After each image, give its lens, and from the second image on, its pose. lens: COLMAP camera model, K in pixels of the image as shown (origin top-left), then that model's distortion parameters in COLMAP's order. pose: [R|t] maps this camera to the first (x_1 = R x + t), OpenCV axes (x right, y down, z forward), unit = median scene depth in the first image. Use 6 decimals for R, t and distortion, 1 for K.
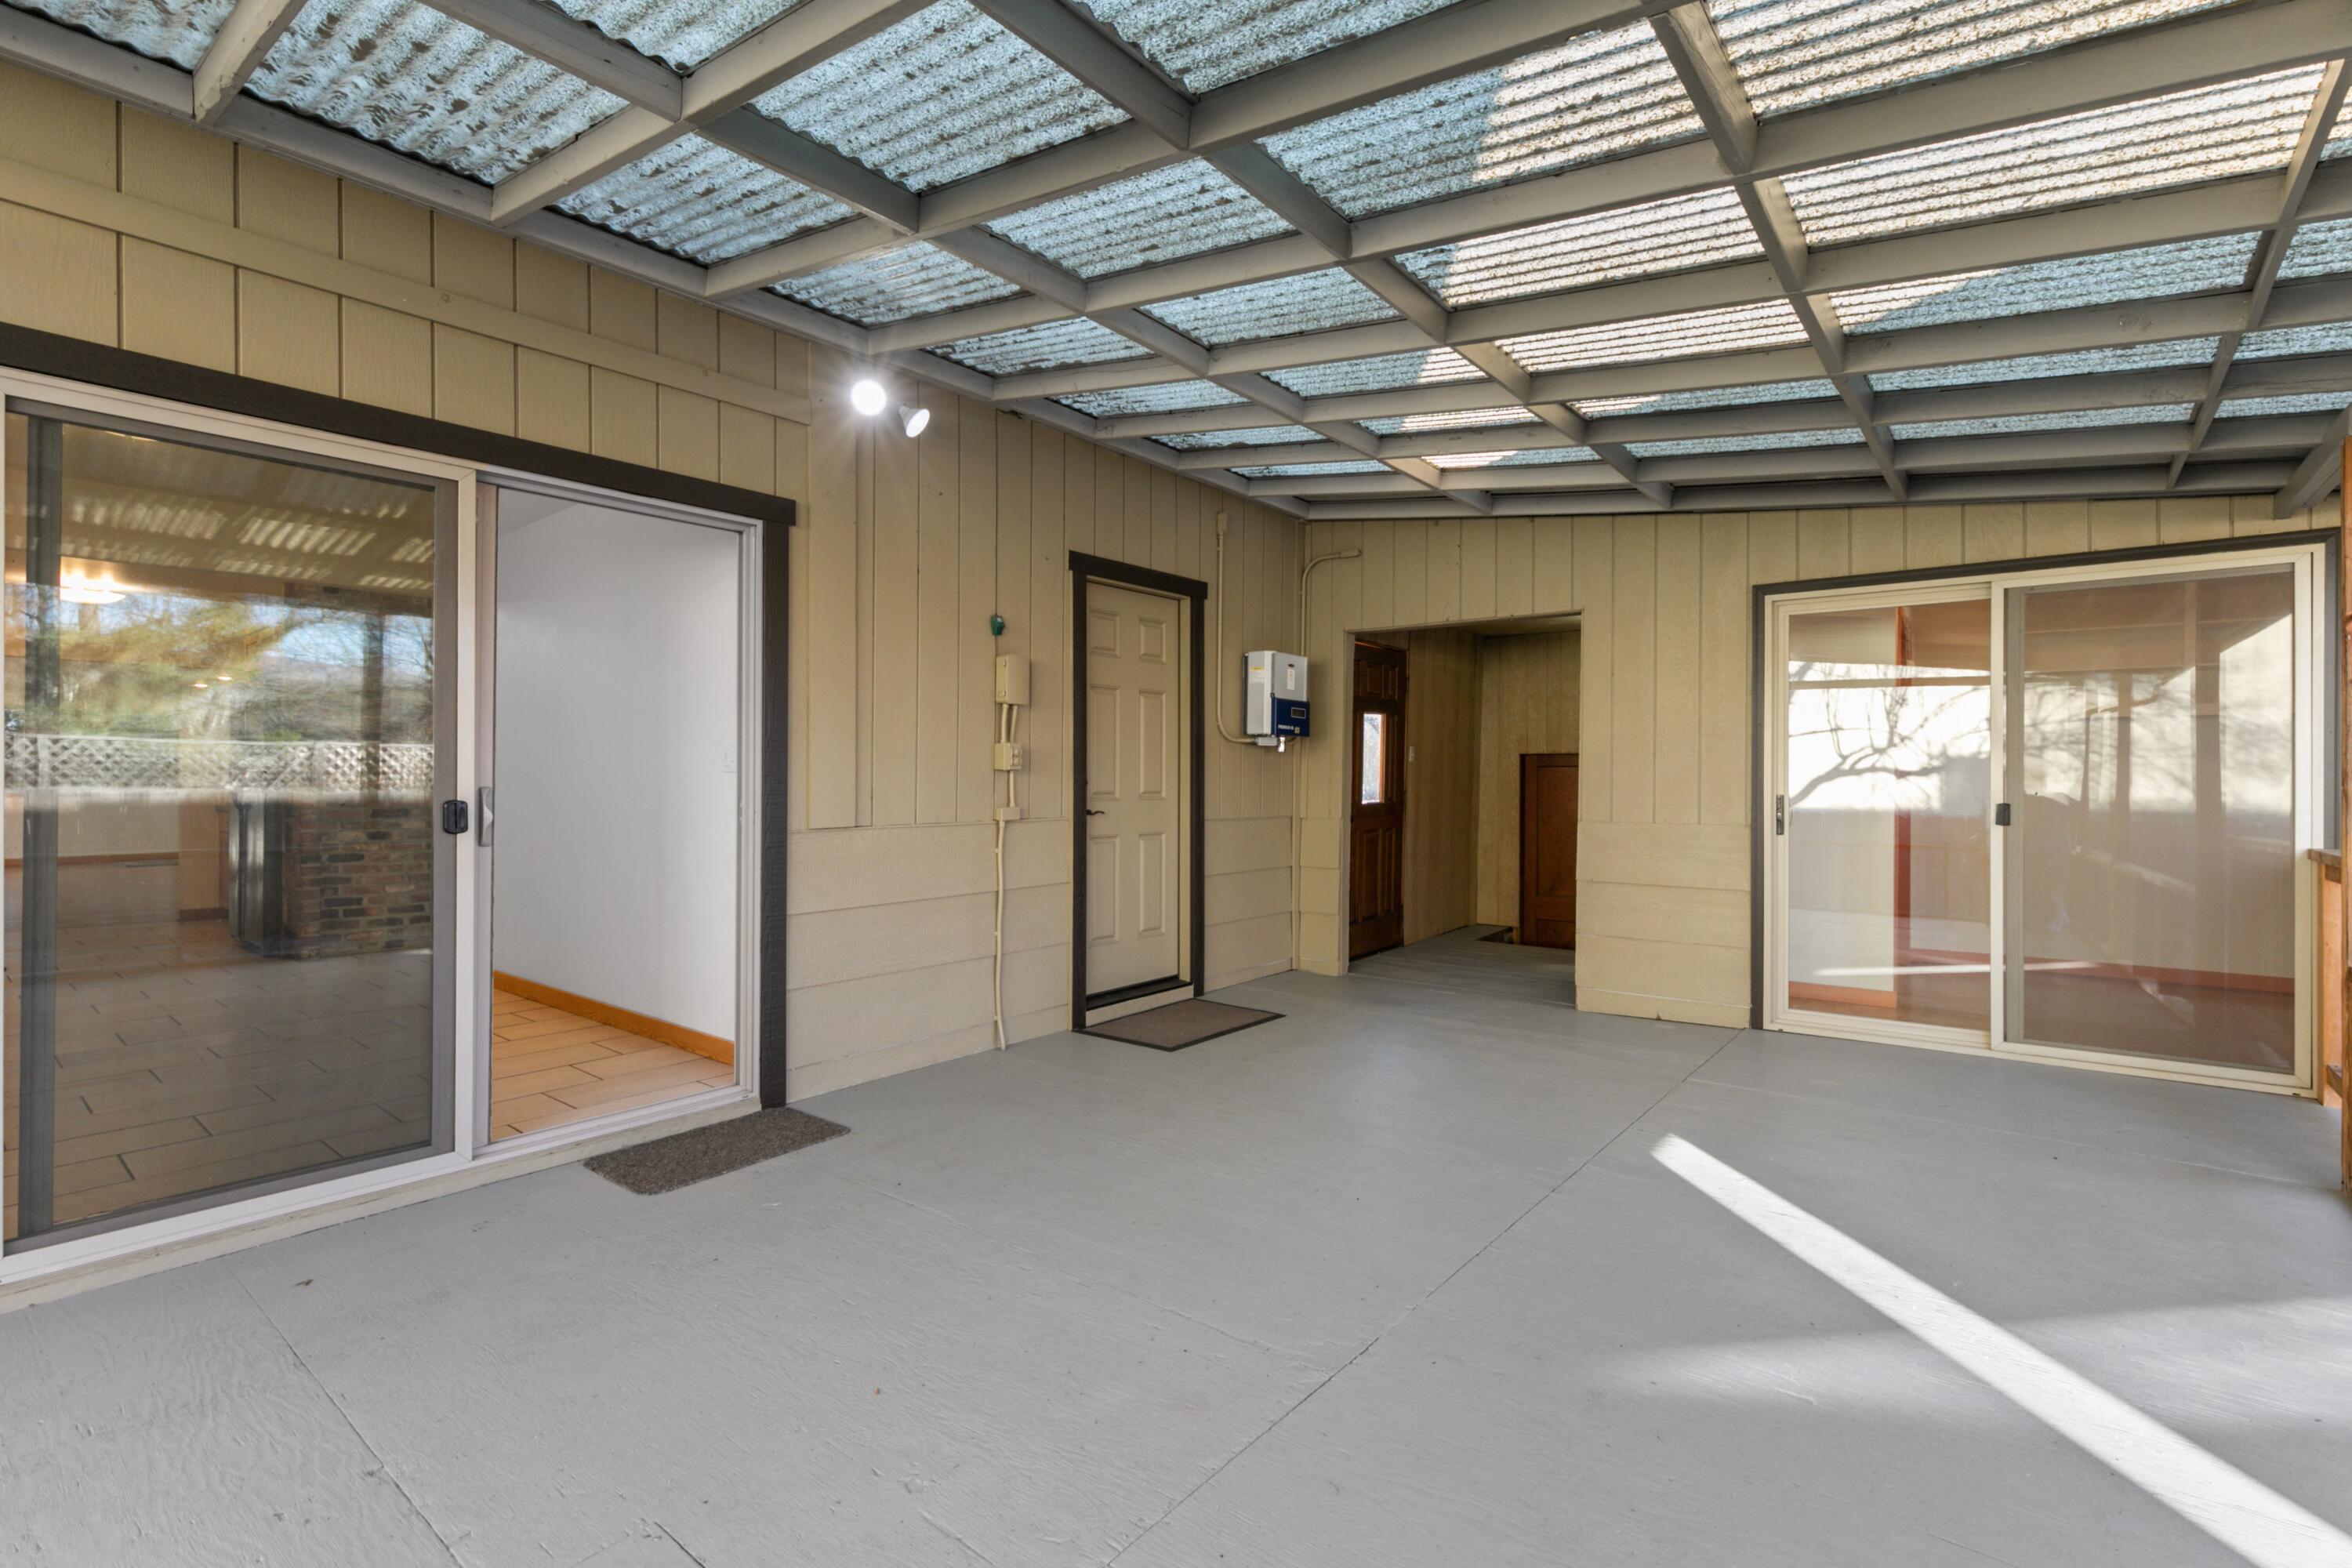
lens RADIAL K [[1024.1, 0, 1153.1], [0, 1024.1, 777.8], [0, 0, 1]] dist [0.003539, 0.000387]
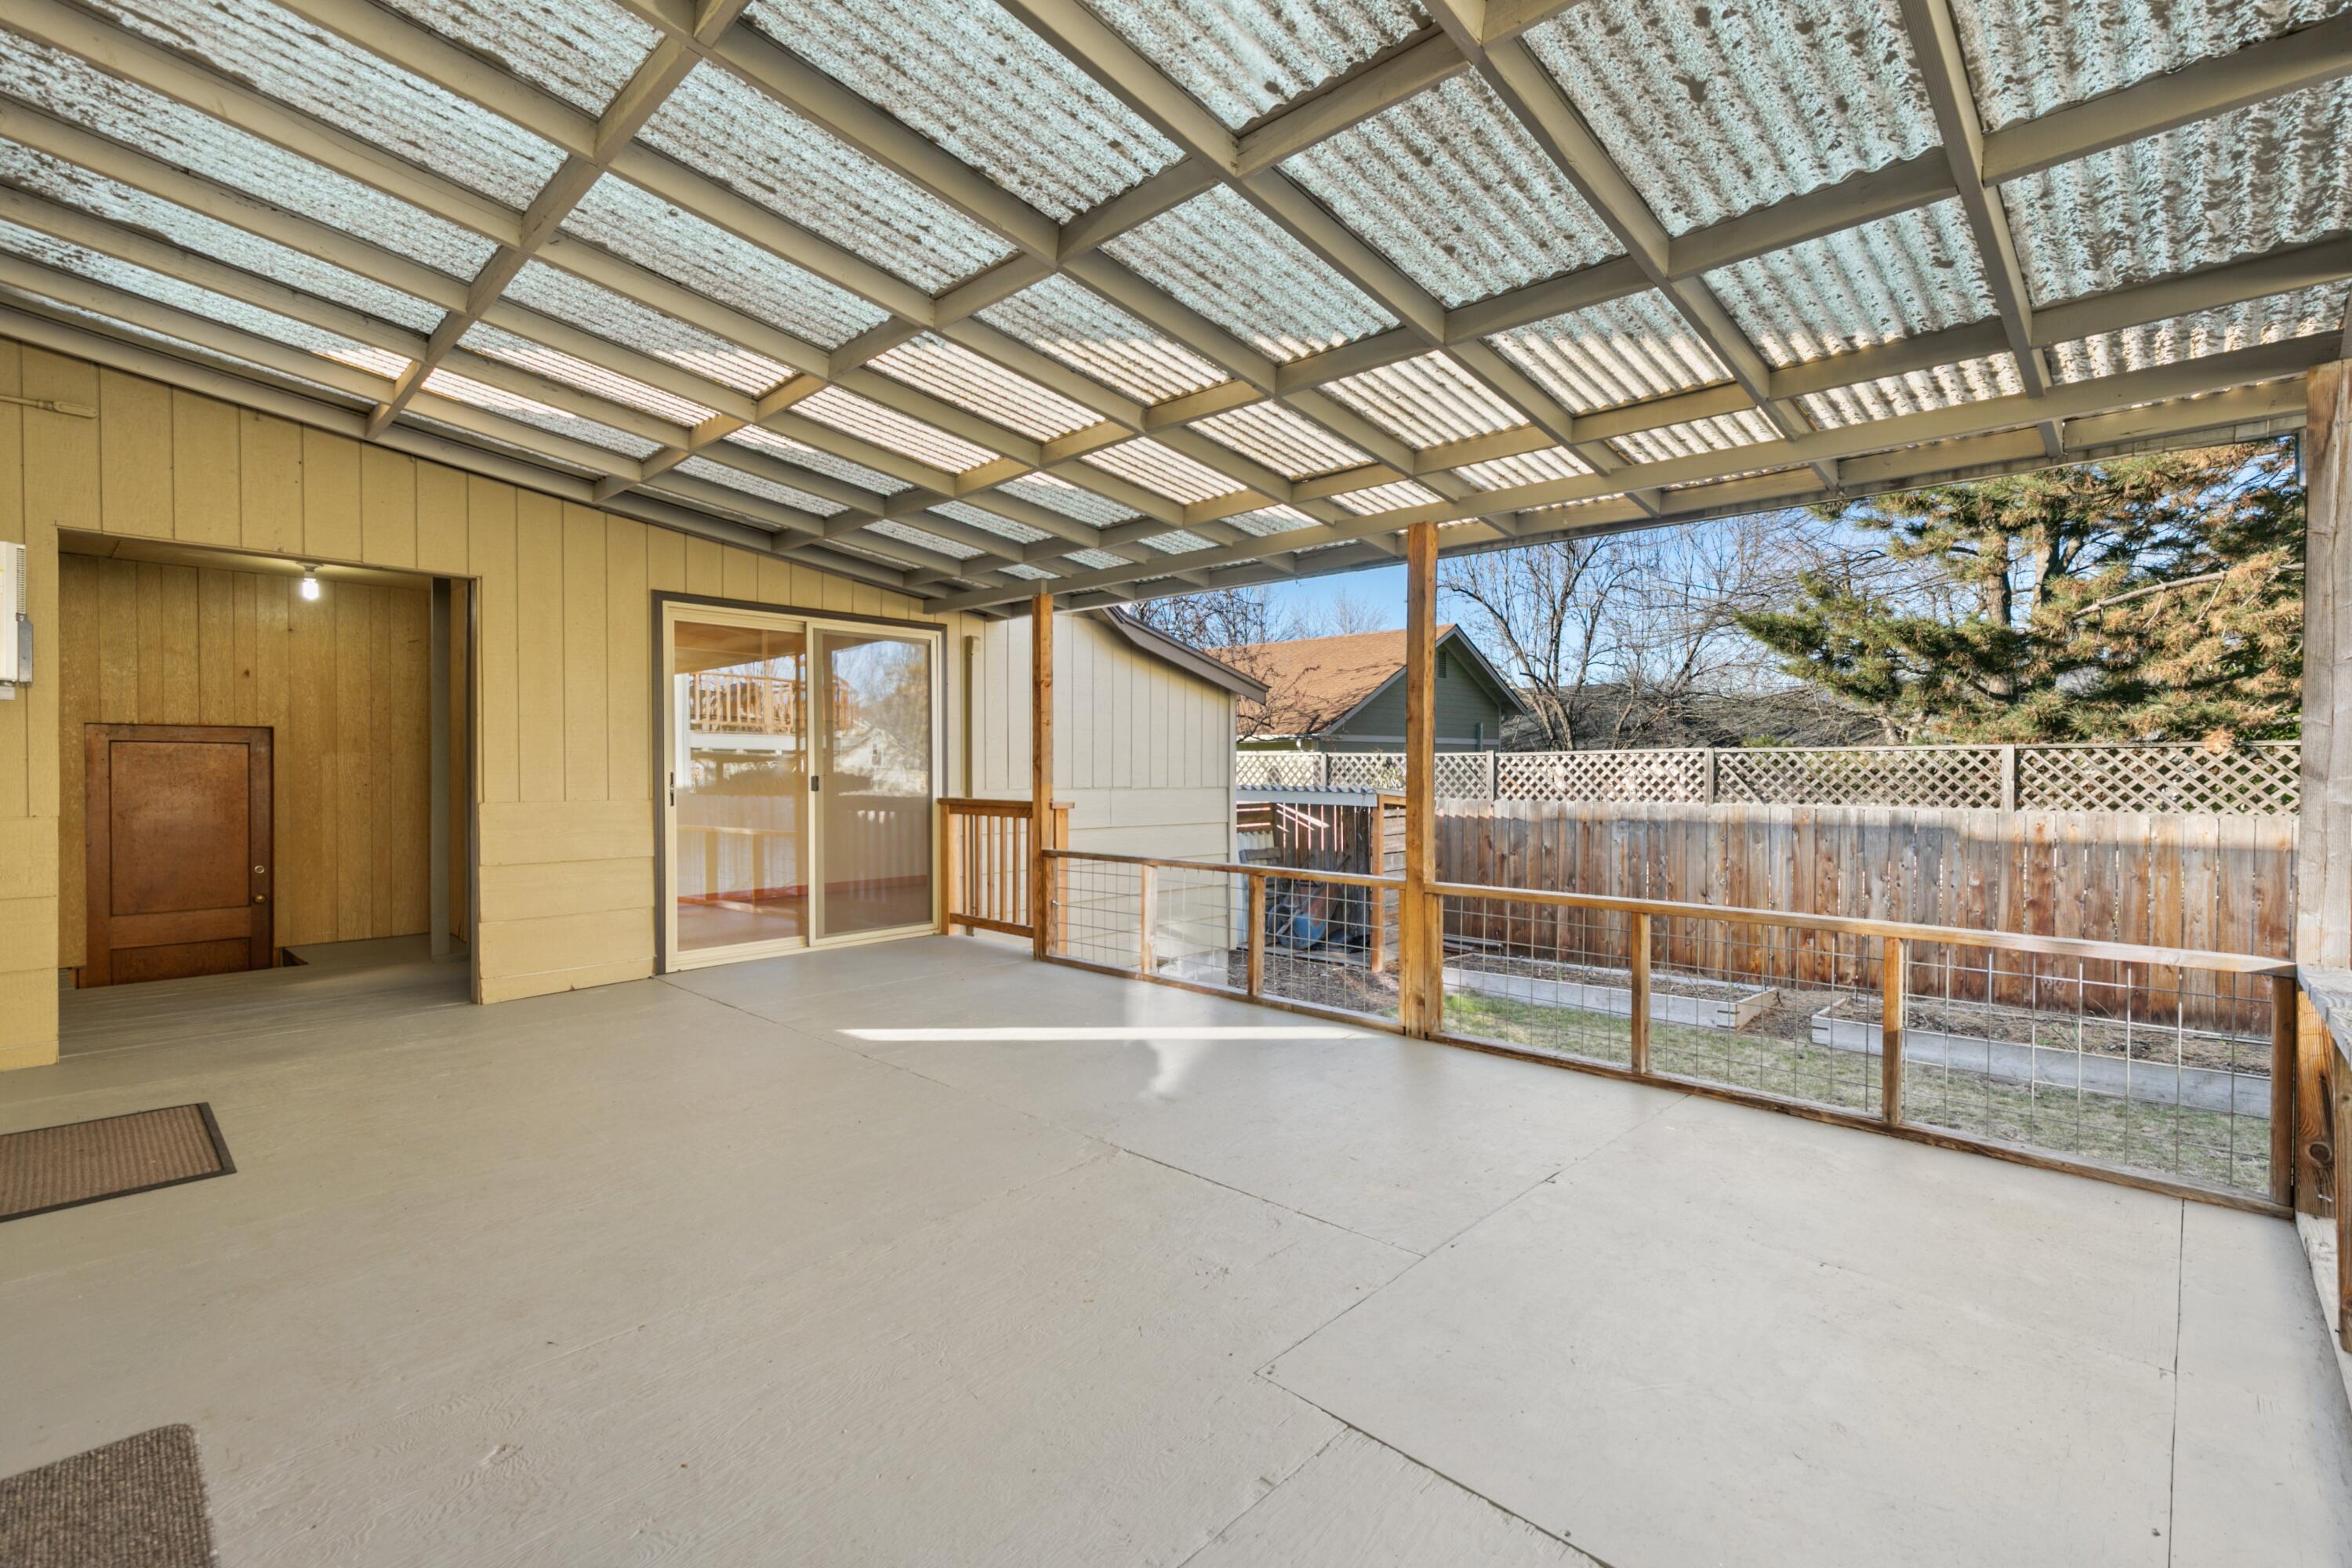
lens RADIAL K [[1049.7, 0, 1186.5], [0, 1049.7, 778.2], [0, 0, 1]] dist [0.003319, 0.000157]
pose [[0.083785, -0.015124, 0.996369, -0.603435], [-0.000810, 0.999883, 0.015246, 0.005376], [-0.996484, -0.002085, 0.083762, 0.345170]]
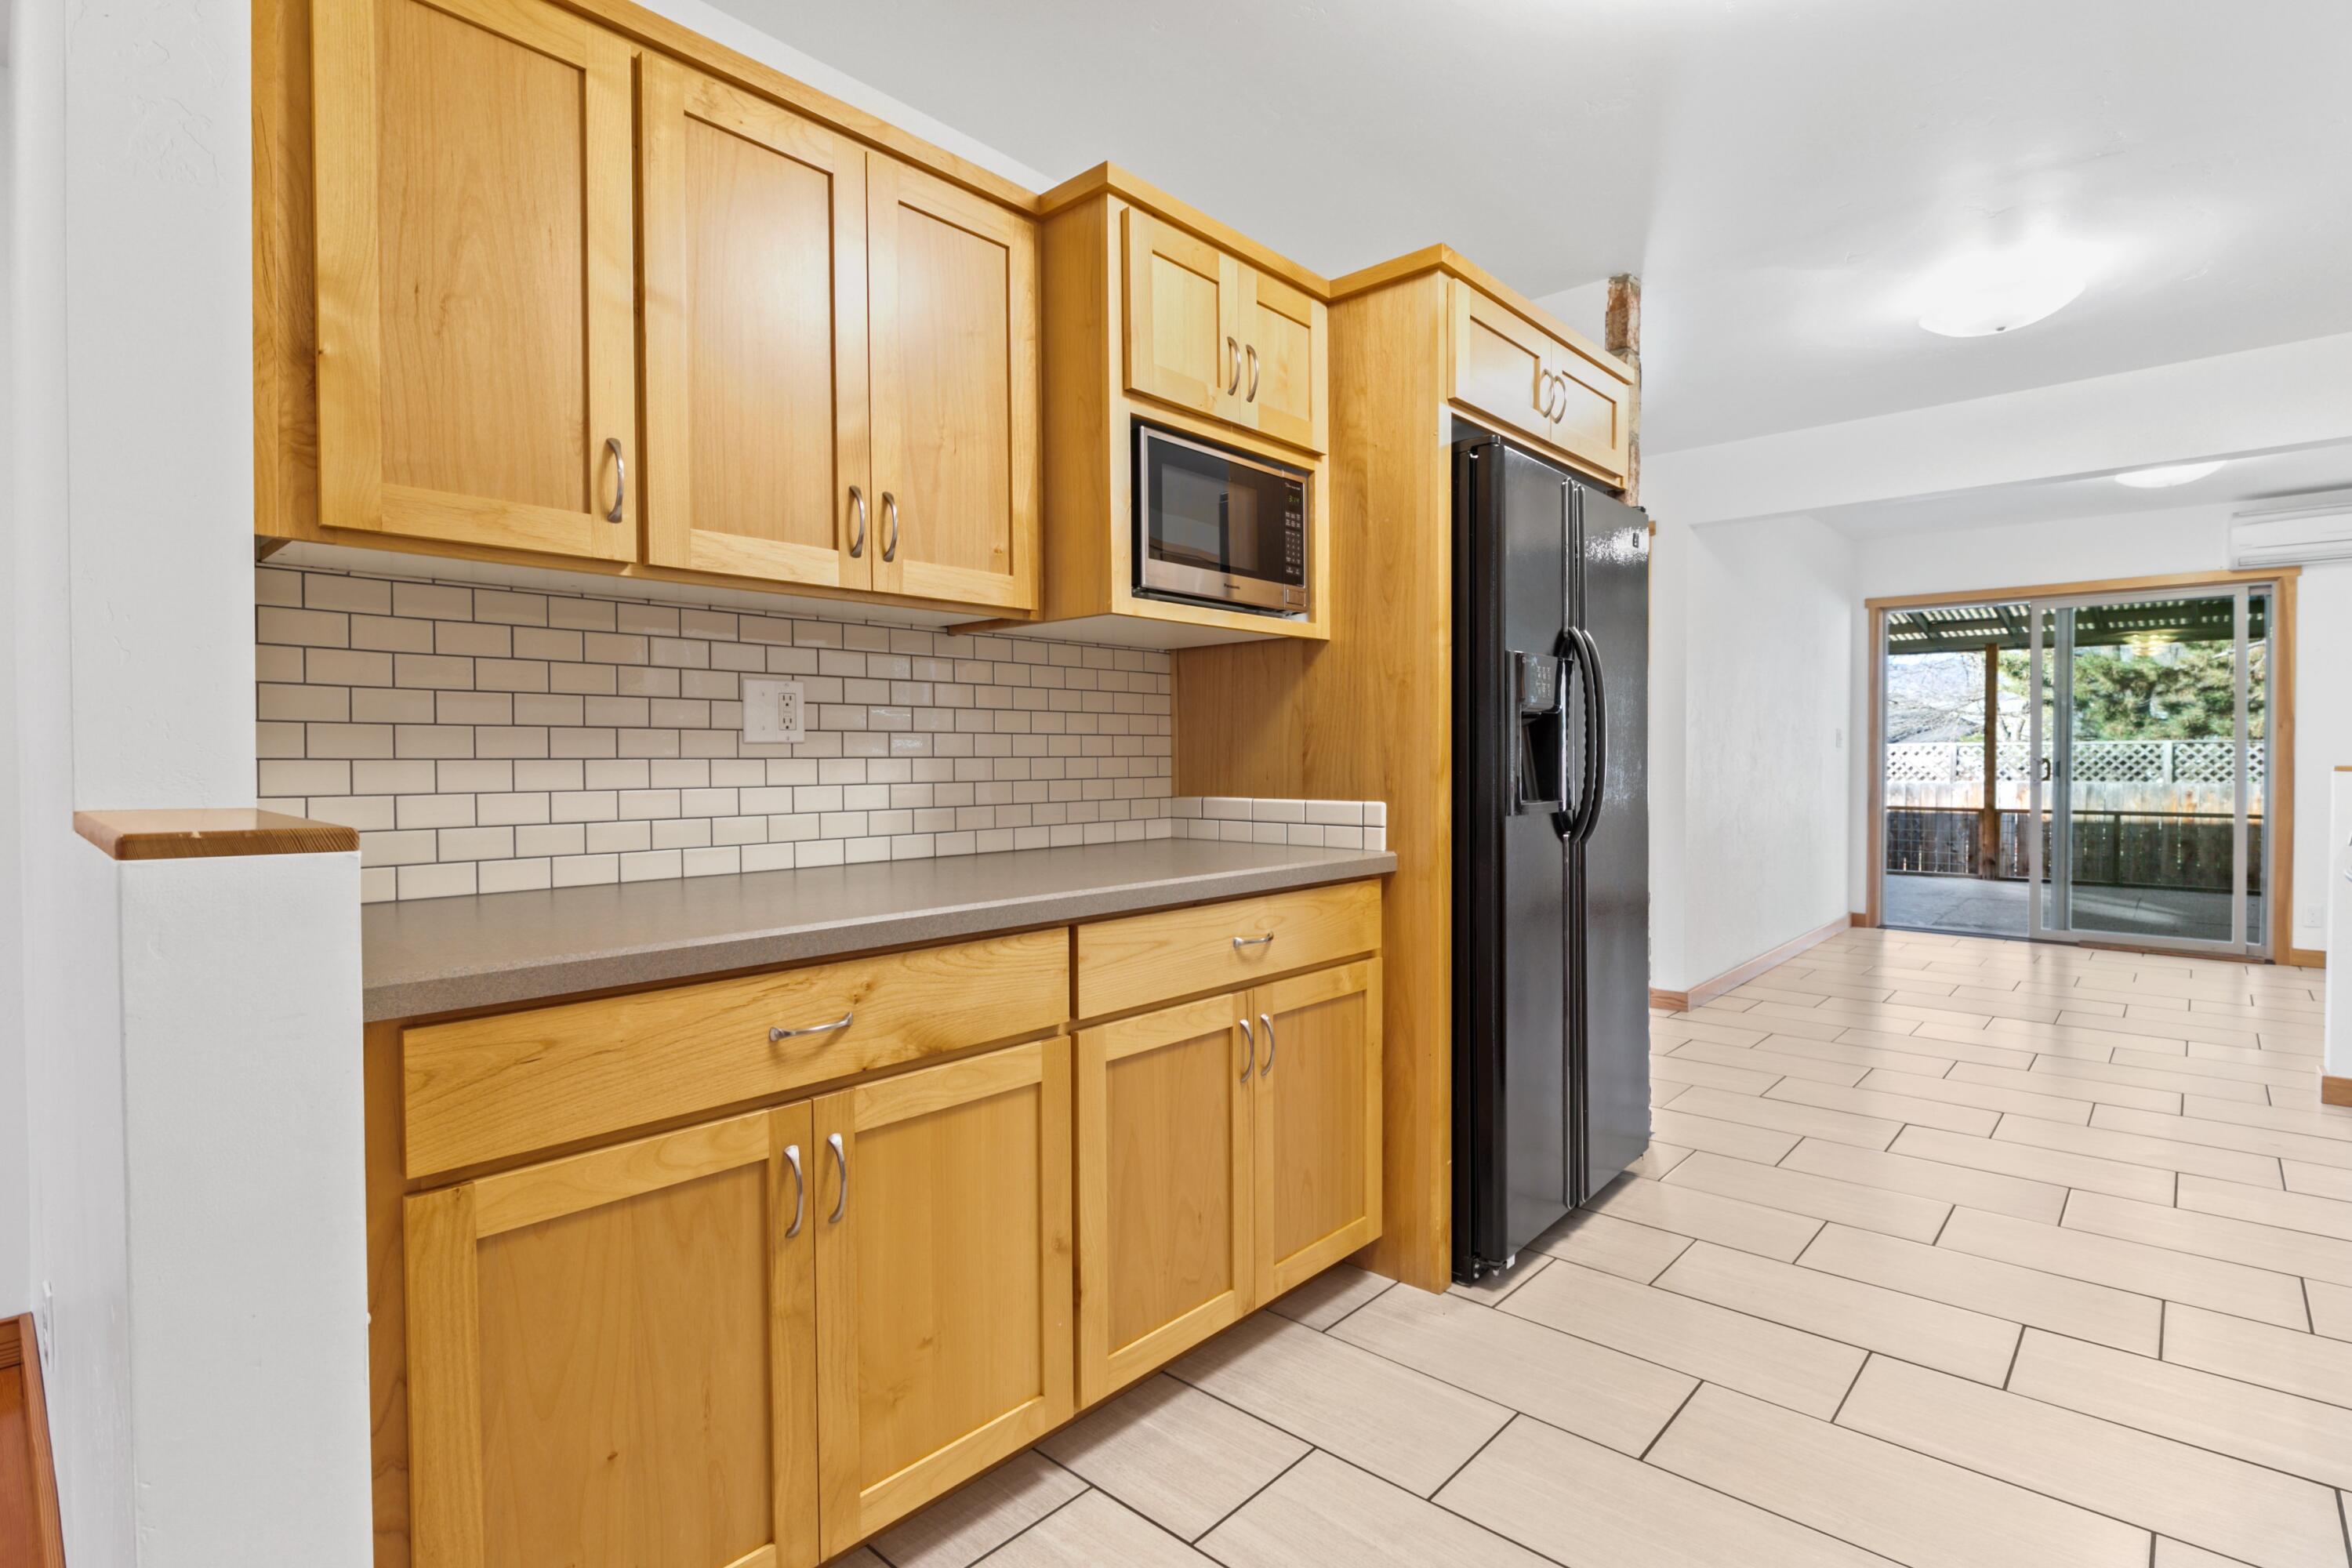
lens RADIAL K [[1124.9, 0, 1206.0], [0, 1124.9, 779.8], [0, 0, 1]] dist [0.000459, 0.000166]
pose [[0.051123, -0.022141, 0.998447, -2.637755], [0.003506, 0.999752, 0.021990, 0.002772], [-0.998686, 0.002376, 0.051188, 2.289416]]
